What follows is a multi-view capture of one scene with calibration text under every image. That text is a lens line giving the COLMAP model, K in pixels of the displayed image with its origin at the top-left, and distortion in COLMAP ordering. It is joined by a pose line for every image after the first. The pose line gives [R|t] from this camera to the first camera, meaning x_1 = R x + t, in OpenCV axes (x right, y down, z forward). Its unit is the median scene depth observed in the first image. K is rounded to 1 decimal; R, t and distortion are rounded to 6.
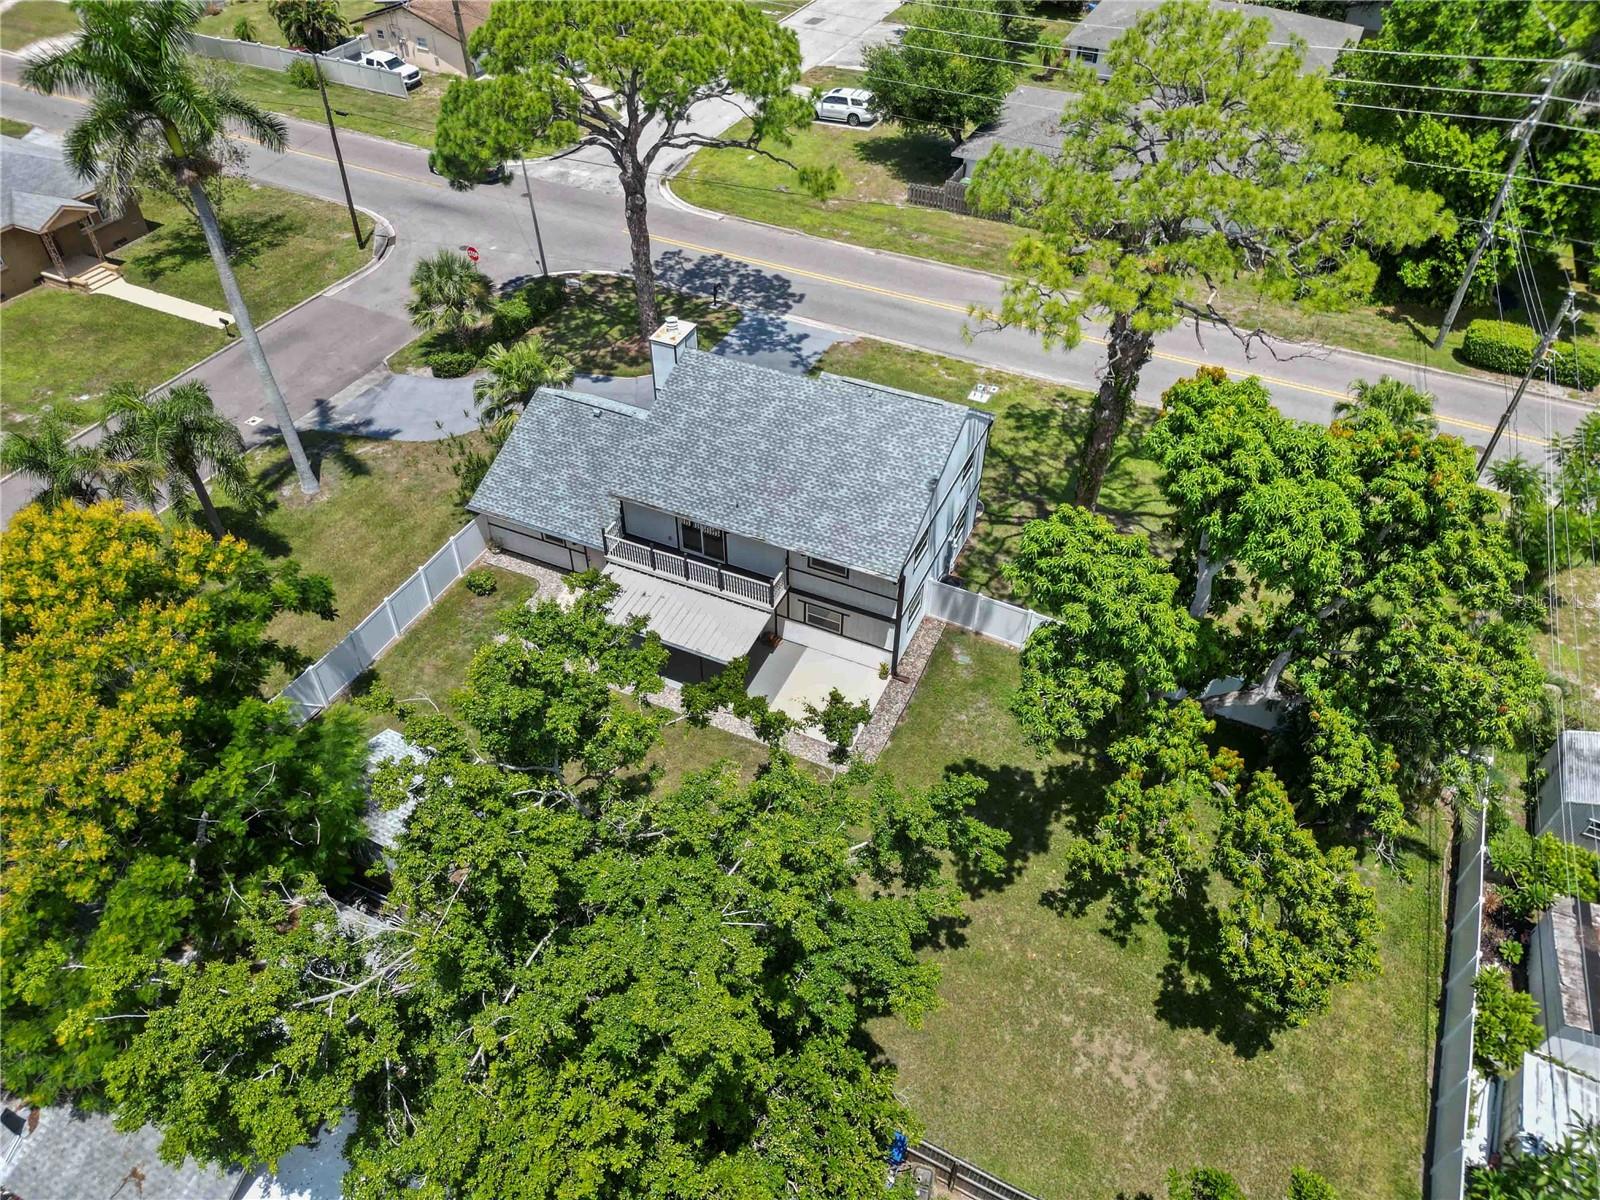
lens RADIAL K [[1116.5, 0, 789.2], [0, 1116.5, 591.6], [0, 0, 1]] dist [0.047459, -0.039193]
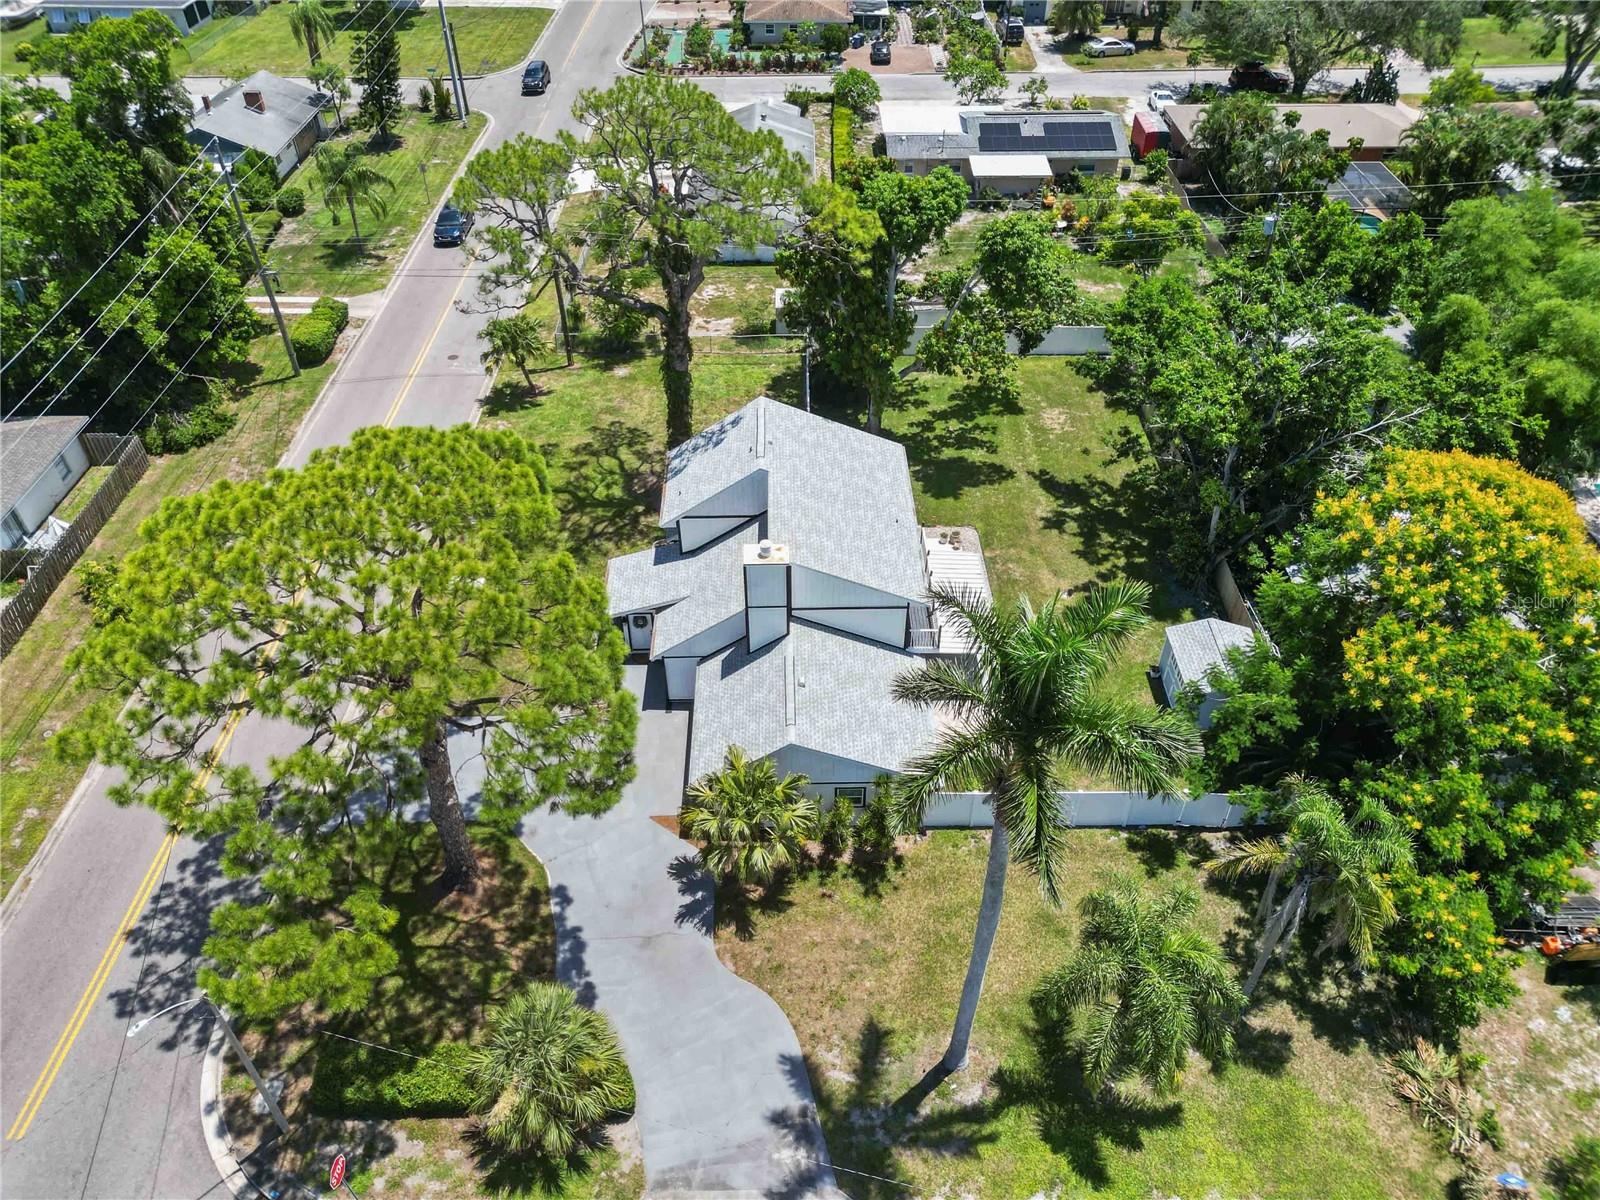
lens RADIAL K [[1116.5, 0, 793.7], [0, 1116.5, 583.3], [0, 0, 1]] dist [0.047459, -0.039193]
pose [[-0.436910, -0.585599, 0.682776, -0.617917], [0.607569, 0.367611, 0.704075, -0.685693], [-0.663302, 0.722452, 0.195179, 0.610329]]
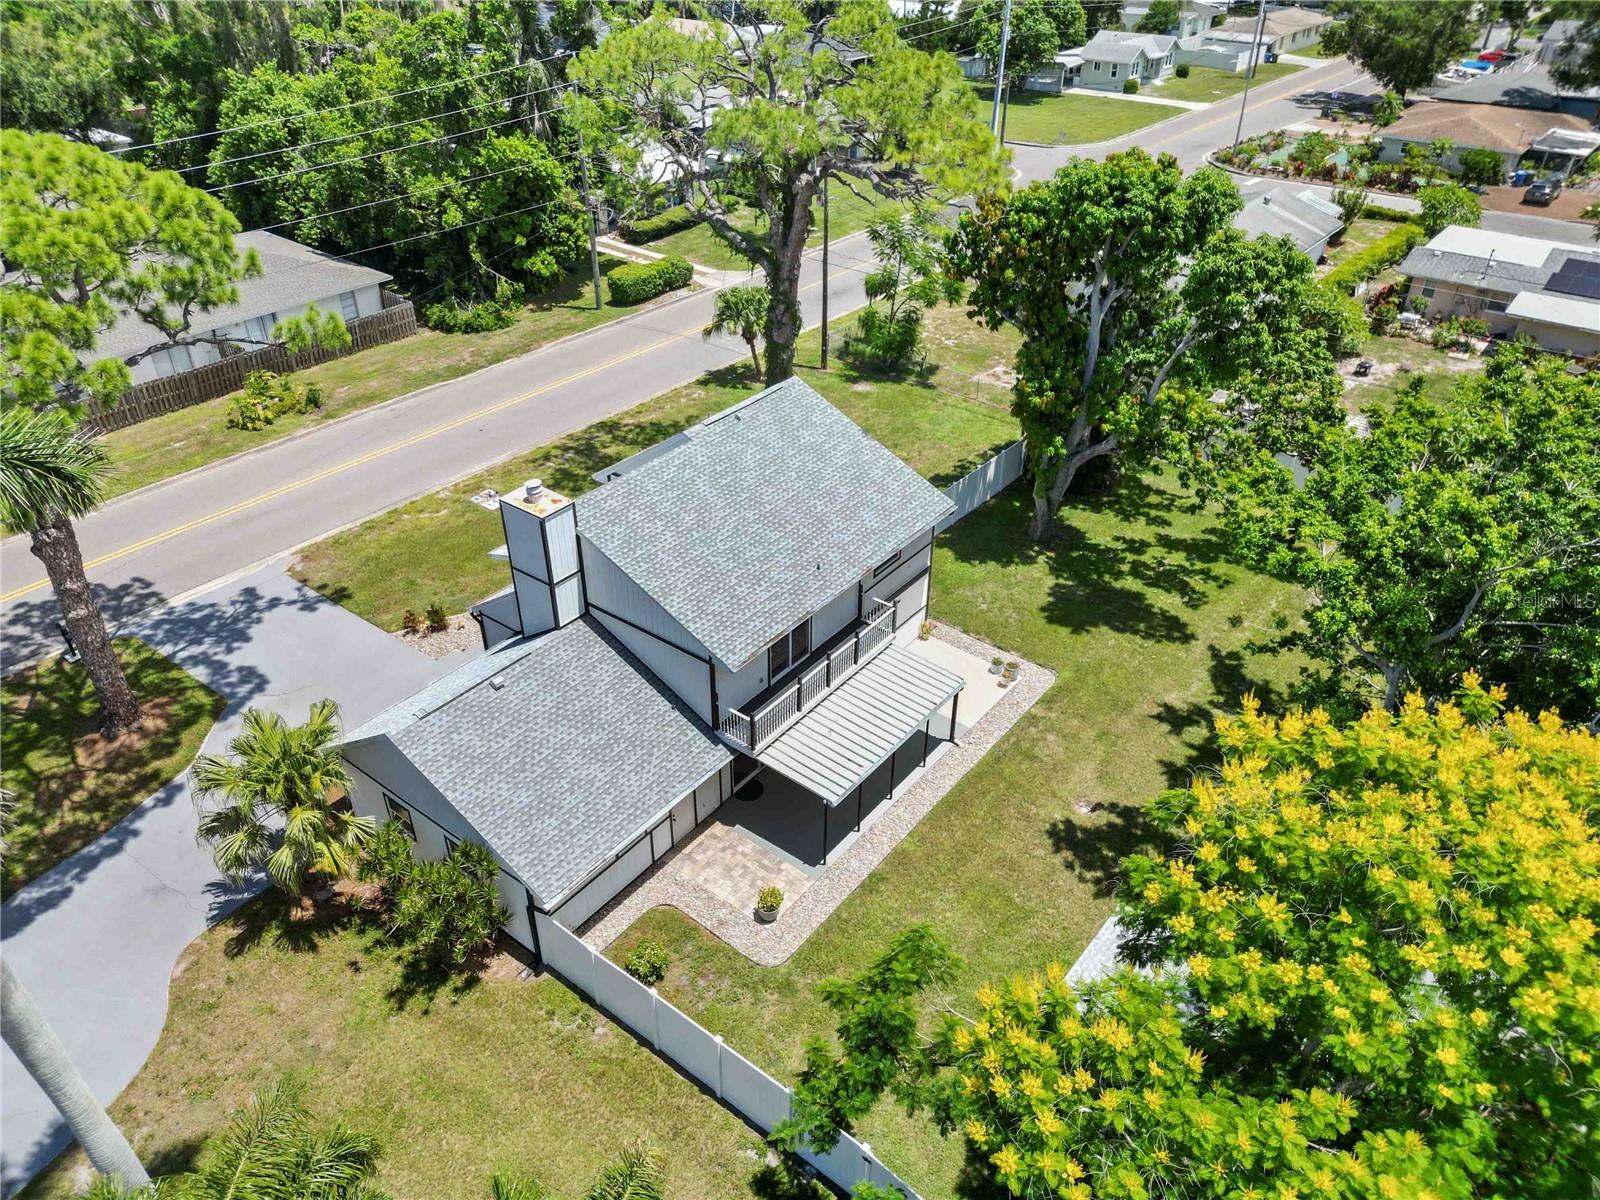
lens RADIAL K [[1116.5, 0, 786.0], [0, 1116.5, 576.5], [0, 0, 1]] dist [0.047459, -0.039193]
pose [[0.231417, -0.528259, 0.816939, -0.524631], [0.658286, 0.703325, 0.268318, -0.214363], [-0.716314, 0.475686, 0.510507, 0.404361]]
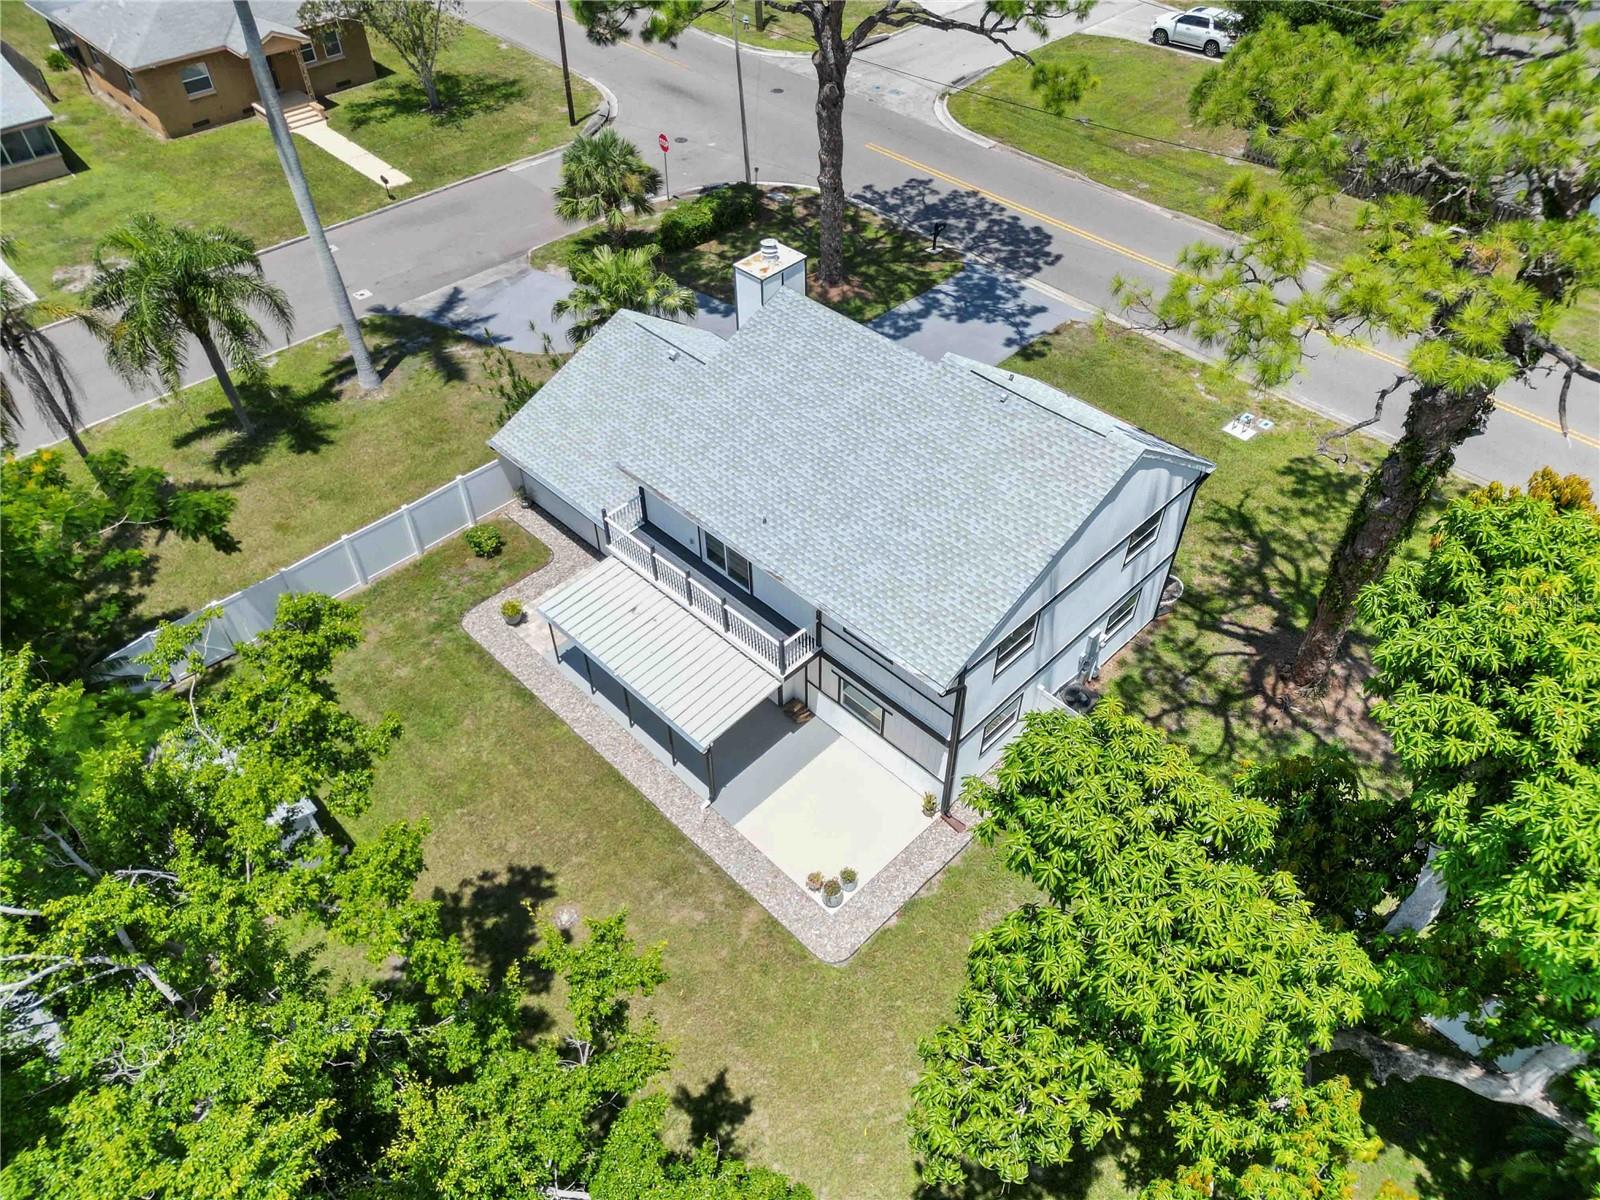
lens RADIAL K [[1116.5, 0, 793.0], [0, 1116.5, 601.9], [0, 0, 1]] dist [0.047459, -0.039193]
pose [[0.937322, 0.237684, -0.254822, 0.103480], [-0.225907, 0.971259, 0.074976, -0.055521], [0.265319, -0.012711, 0.964077, 0.222779]]
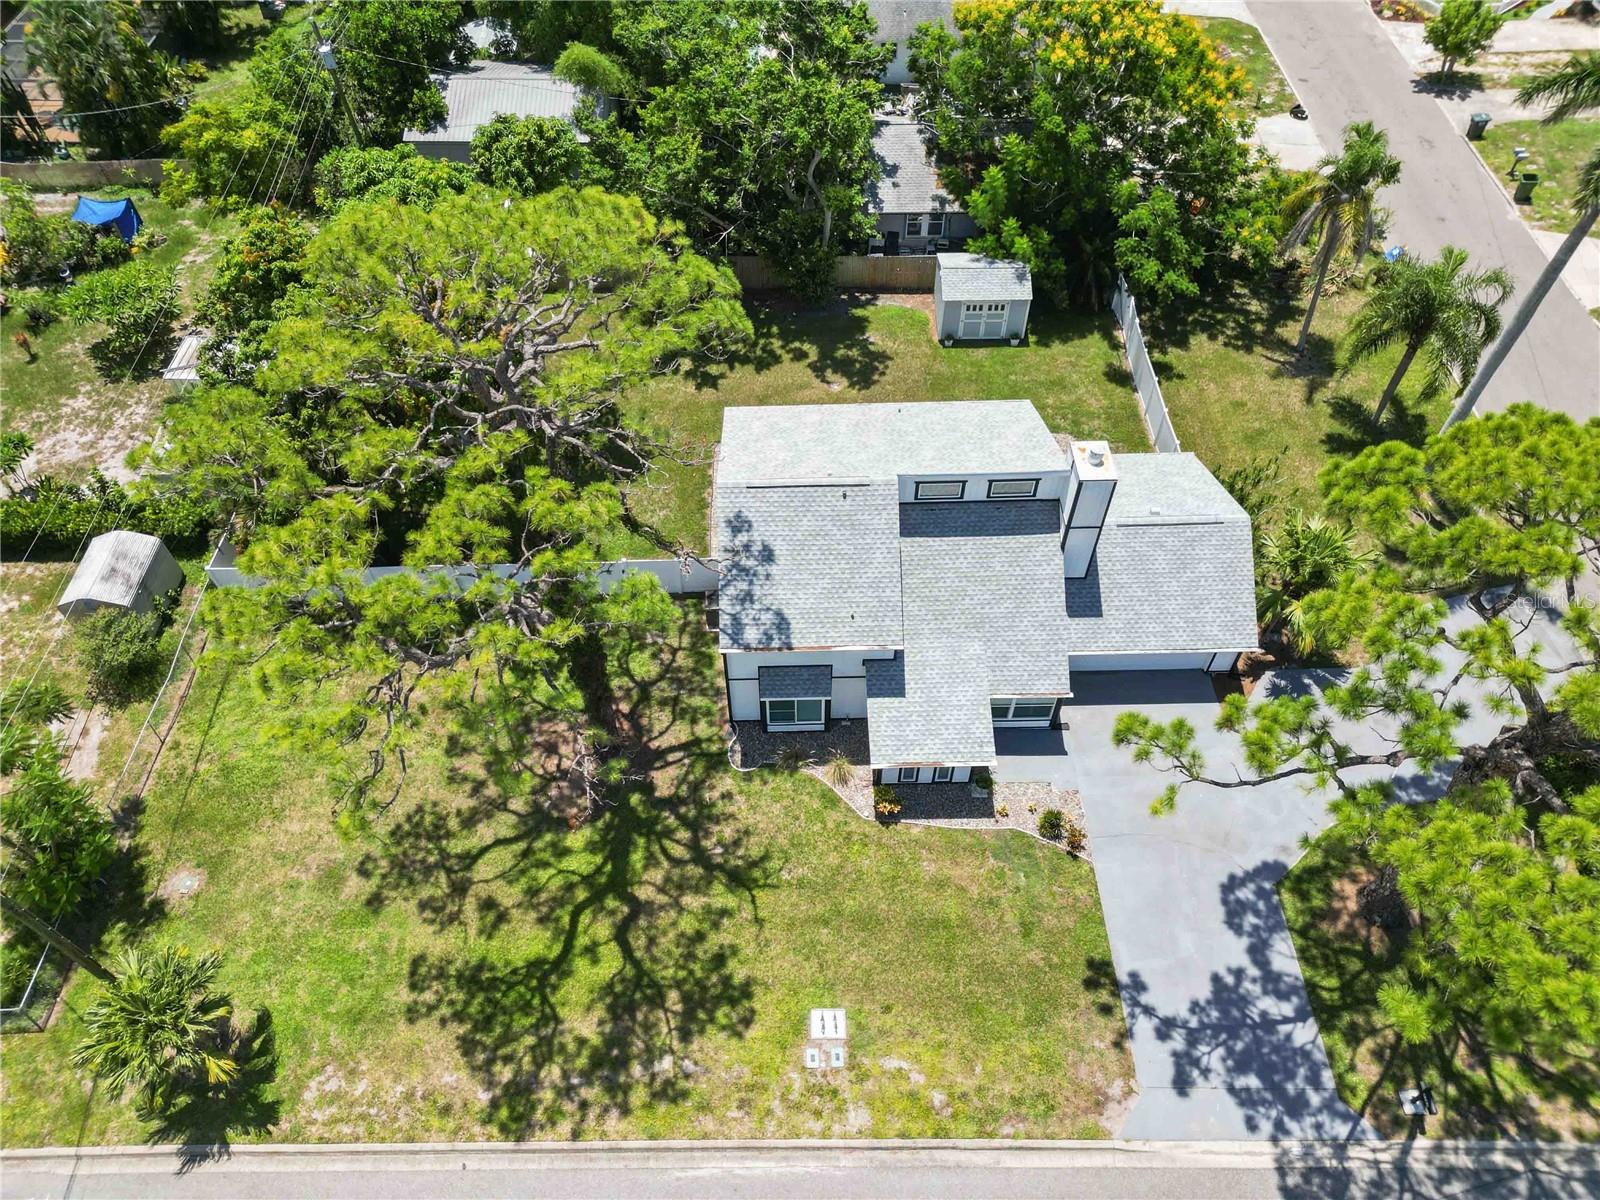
lens RADIAL K [[1116.5, 0, 802.5], [0, 1116.5, 602.8], [0, 0, 1]] dist [0.047459, -0.039193]
pose [[-0.899418, 0.348064, -0.264383, 0.252258], [-0.286078, -0.011456, 0.958138, -0.733664], [0.330465, 0.937401, 0.109878, 0.708292]]
